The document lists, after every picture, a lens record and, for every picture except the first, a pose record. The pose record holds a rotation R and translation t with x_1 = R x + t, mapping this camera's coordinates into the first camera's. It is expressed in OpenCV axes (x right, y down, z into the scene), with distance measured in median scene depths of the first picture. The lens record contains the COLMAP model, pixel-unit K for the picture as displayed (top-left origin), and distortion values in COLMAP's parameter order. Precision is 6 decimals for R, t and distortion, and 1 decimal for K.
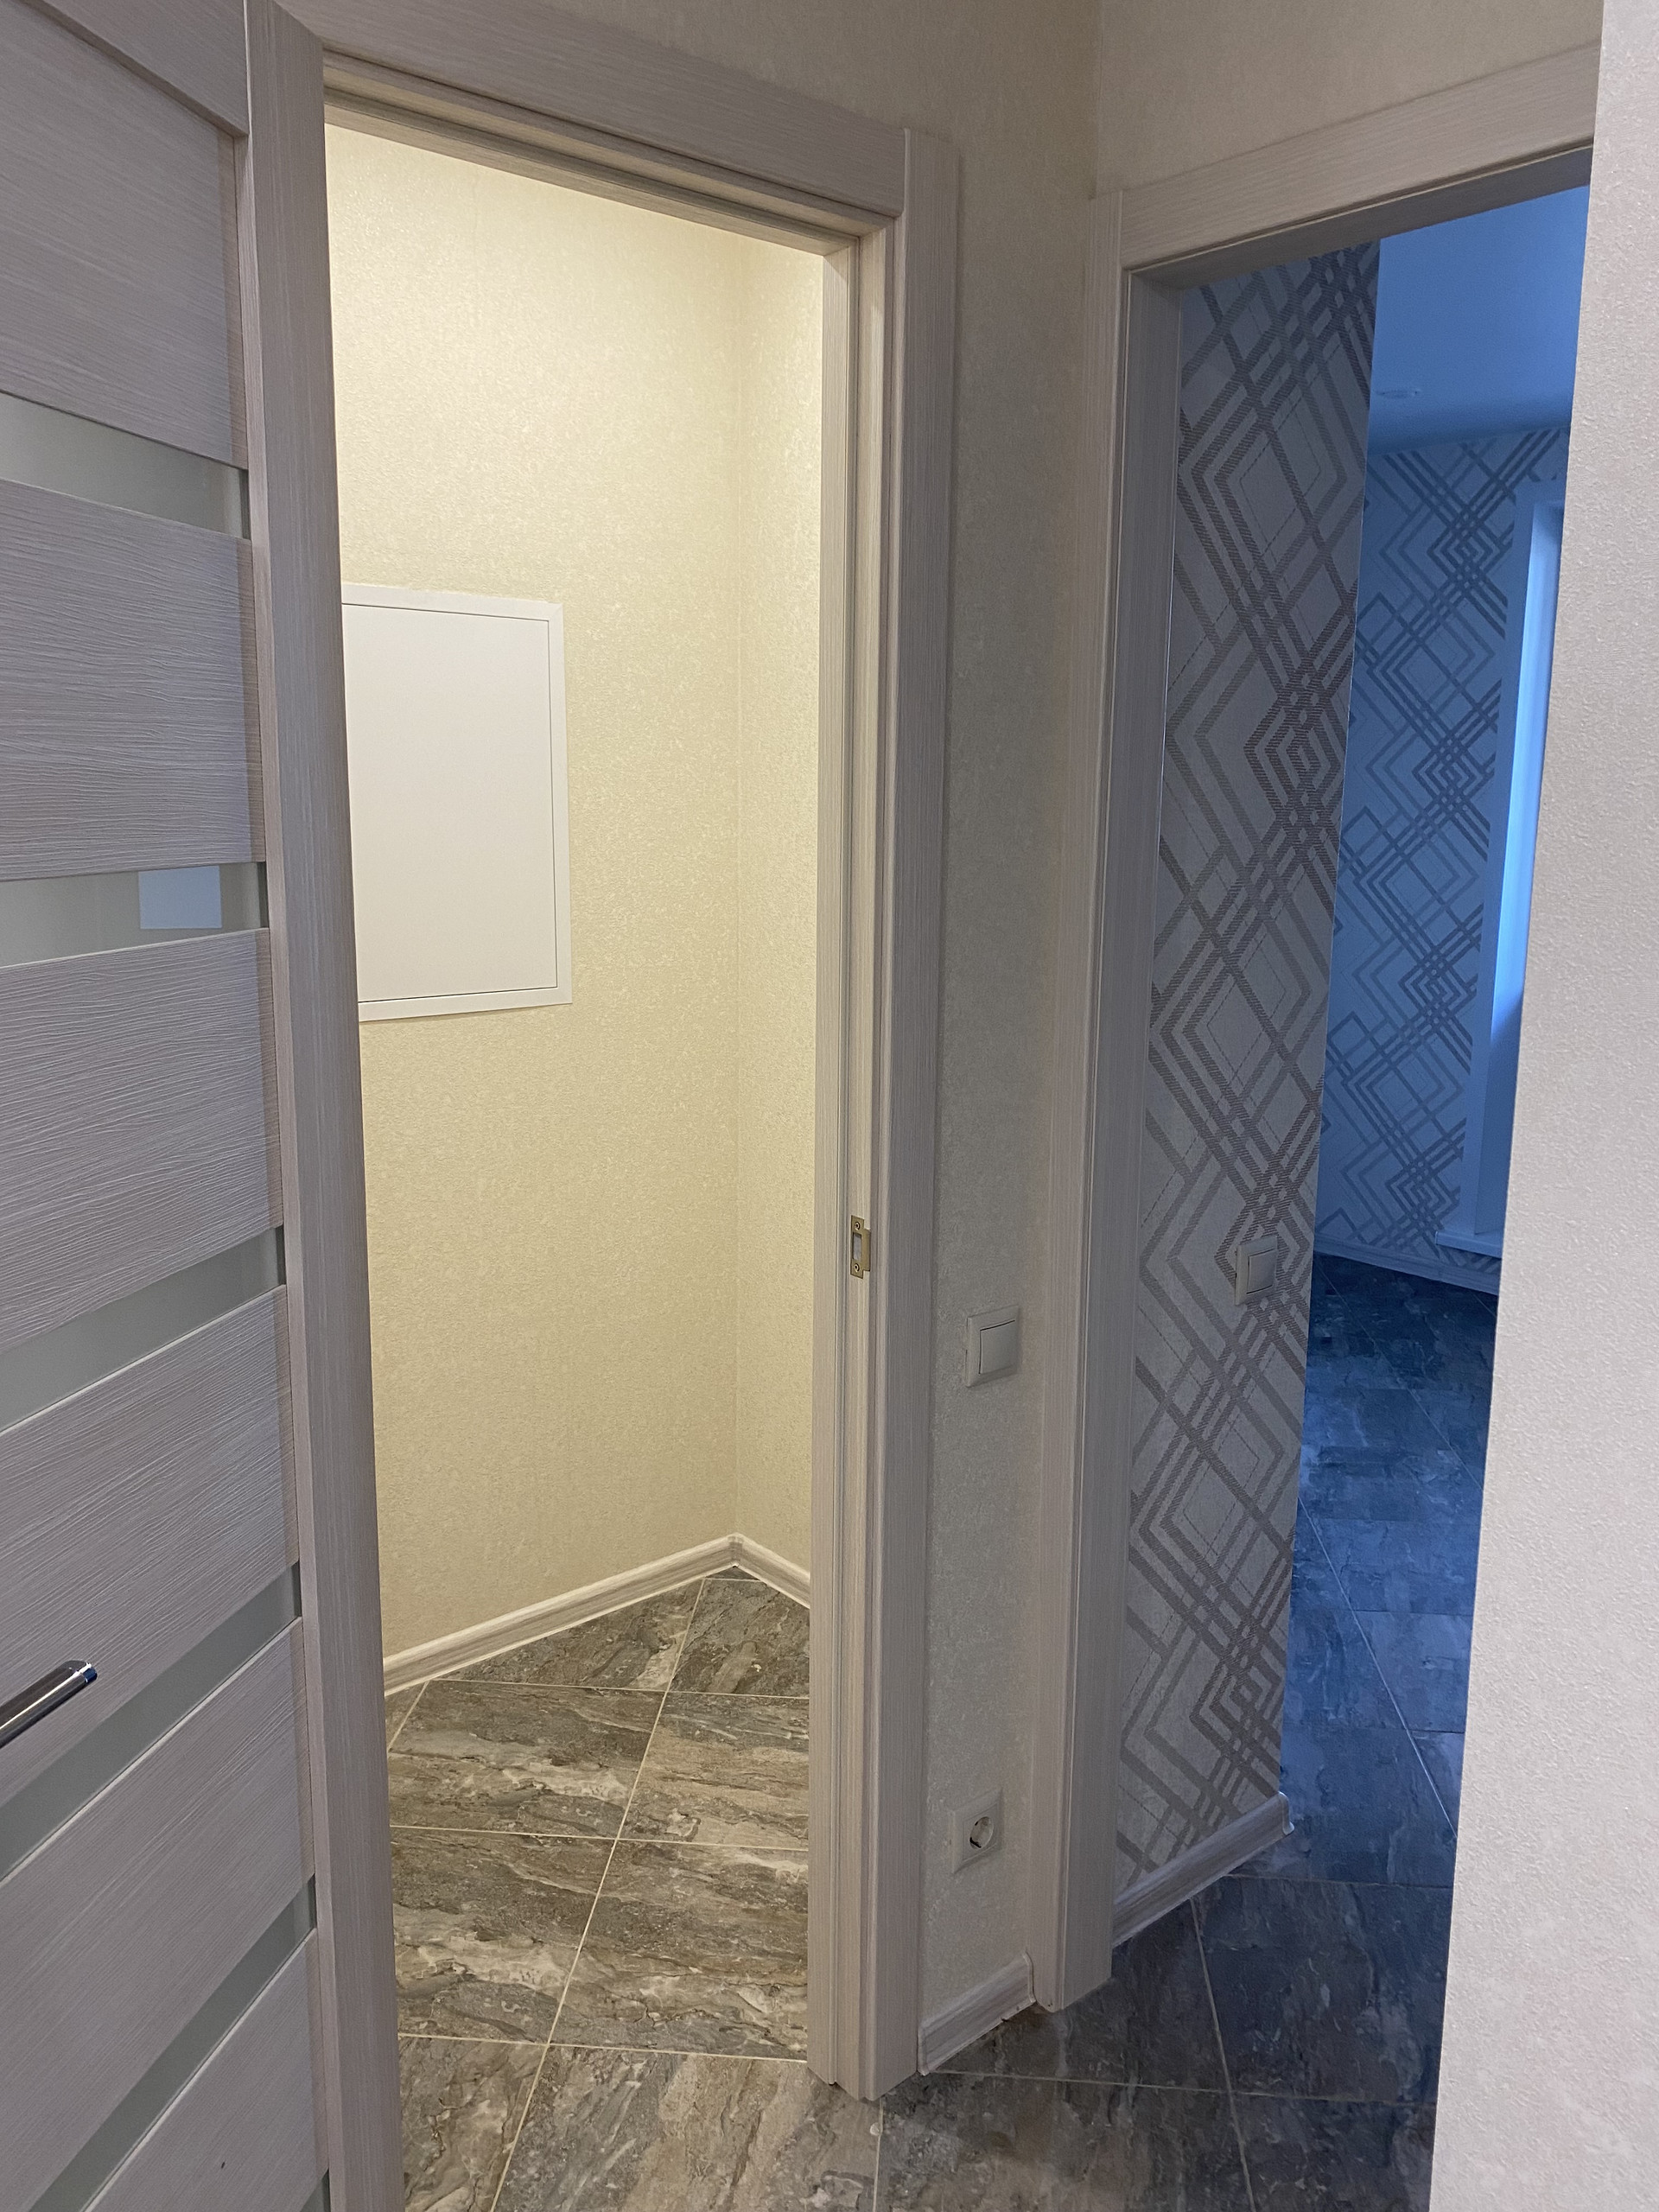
lens RADIAL K [[1680.0, 0, 828.4], [0, 1680.0, 1095.7], [0, 0, 1]] dist [0.046356, -0.054172]
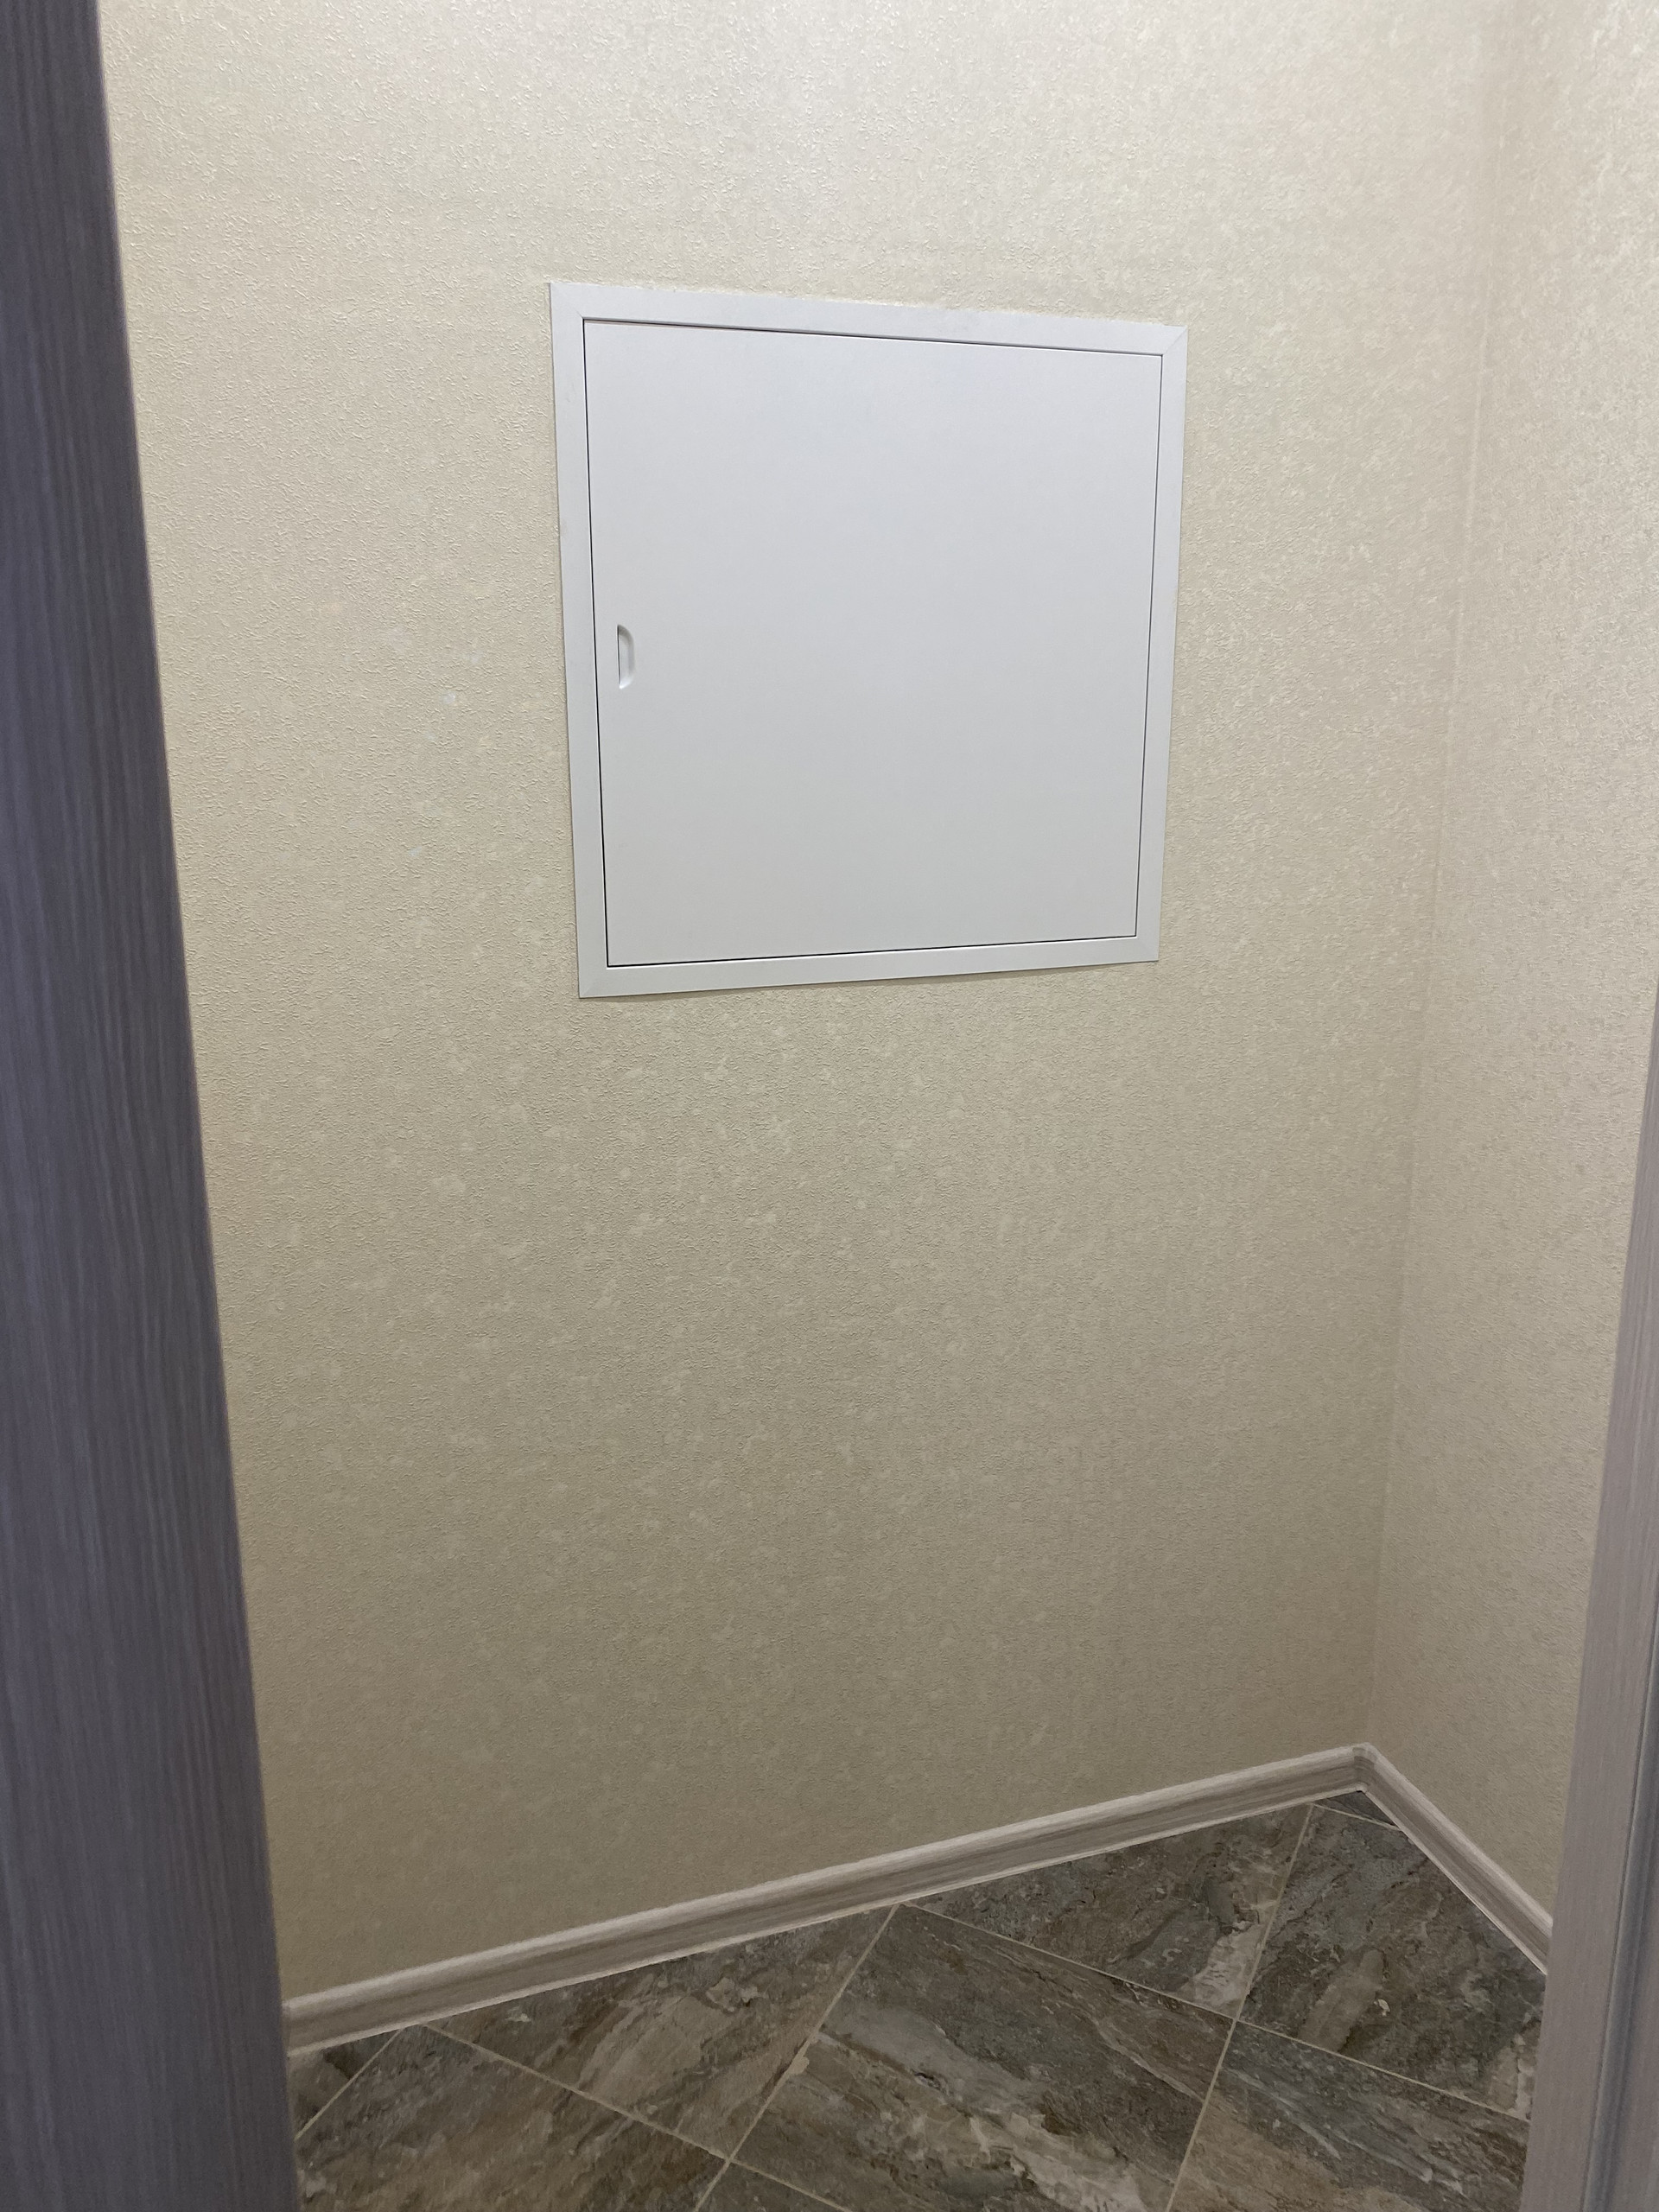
lens RADIAL K [[1680.0, 0, 828.4], [0, 1680.0, 1095.7], [0, 0, 1]] dist [0.046356, -0.054172]
pose [[0.924637, 0.076002, -0.373188, -0.023391], [-0.054449, 0.996200, 0.067977, -0.040509], [0.376936, -0.042534, 0.925262, 0.346260]]
